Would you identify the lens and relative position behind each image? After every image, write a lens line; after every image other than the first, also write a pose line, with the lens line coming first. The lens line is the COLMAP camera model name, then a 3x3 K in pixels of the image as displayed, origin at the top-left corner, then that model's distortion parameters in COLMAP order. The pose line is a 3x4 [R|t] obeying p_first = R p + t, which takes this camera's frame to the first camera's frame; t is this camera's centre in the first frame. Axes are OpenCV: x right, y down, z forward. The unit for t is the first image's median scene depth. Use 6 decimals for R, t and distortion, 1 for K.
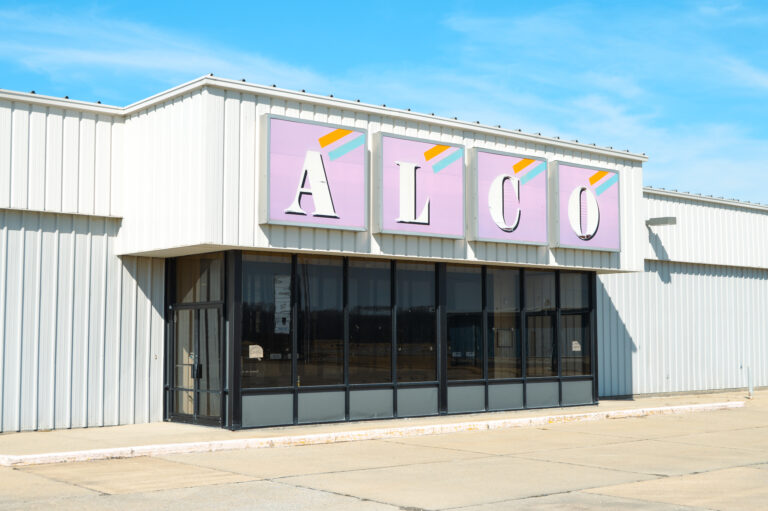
lens RADIAL K [[1077.3, 0, 383.0], [0, 1077.3, 256.4], [0, 0, 1]] dist [-0.003910, 0.000000]
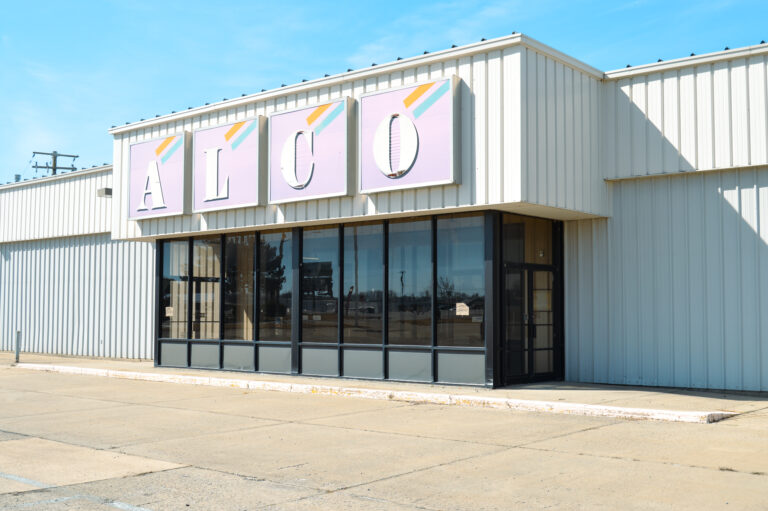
lens RADIAL K [[897.4, 0, 386.2], [0, 897.4, 251.4], [0, 0, 1]] dist [-0.026418, 0.000000]
pose [[0.153893, -0.063673, -0.986034, 0.910600], [0.075292, 0.995776, -0.052551, 0.080058], [0.985215, -0.066153, 0.158037, 0.944809]]
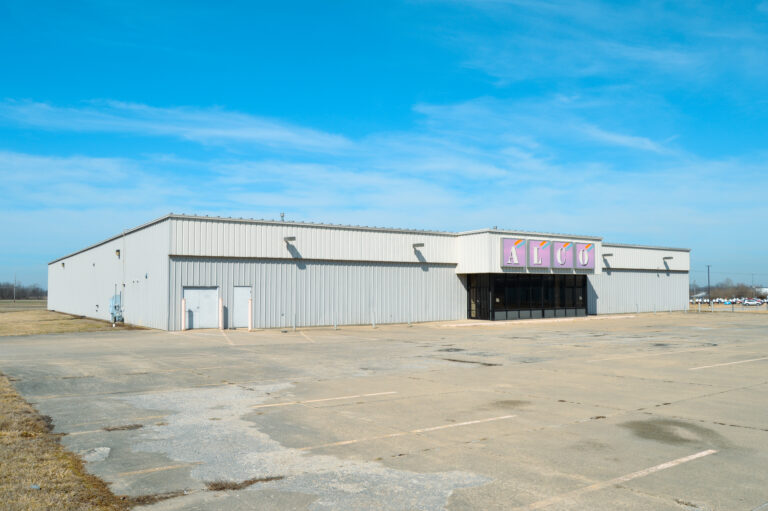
lens RADIAL K [[672.1, 0, 373.3], [0, 672.1, 274.5], [0, 0, 1]] dist [-0.053720, -0.000338]
pose [[0.996453, -0.004197, -0.084050, -0.302504], [0.008516, 0.998657, 0.051098, -0.105833], [0.083723, -0.051632, 0.995151, -1.162701]]
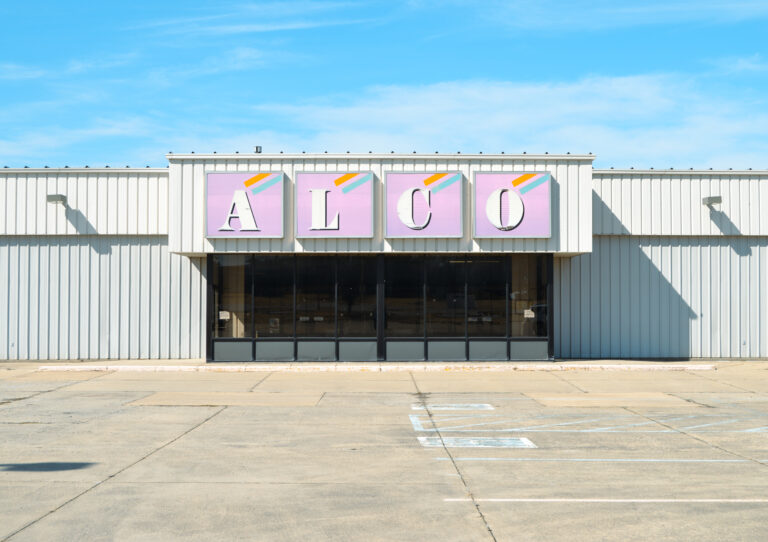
lens RADIAL K [[1075.8, 0, 383.8], [0, 1075.8, 275.6], [0, 0, 1]] dist [-0.056700, 0.000000]
pose [[0.756572, -0.010551, -0.653826, 0.972466], [0.048092, 0.998060, 0.039543, -0.020795], [0.652140, -0.061361, 0.755611, -0.060059]]
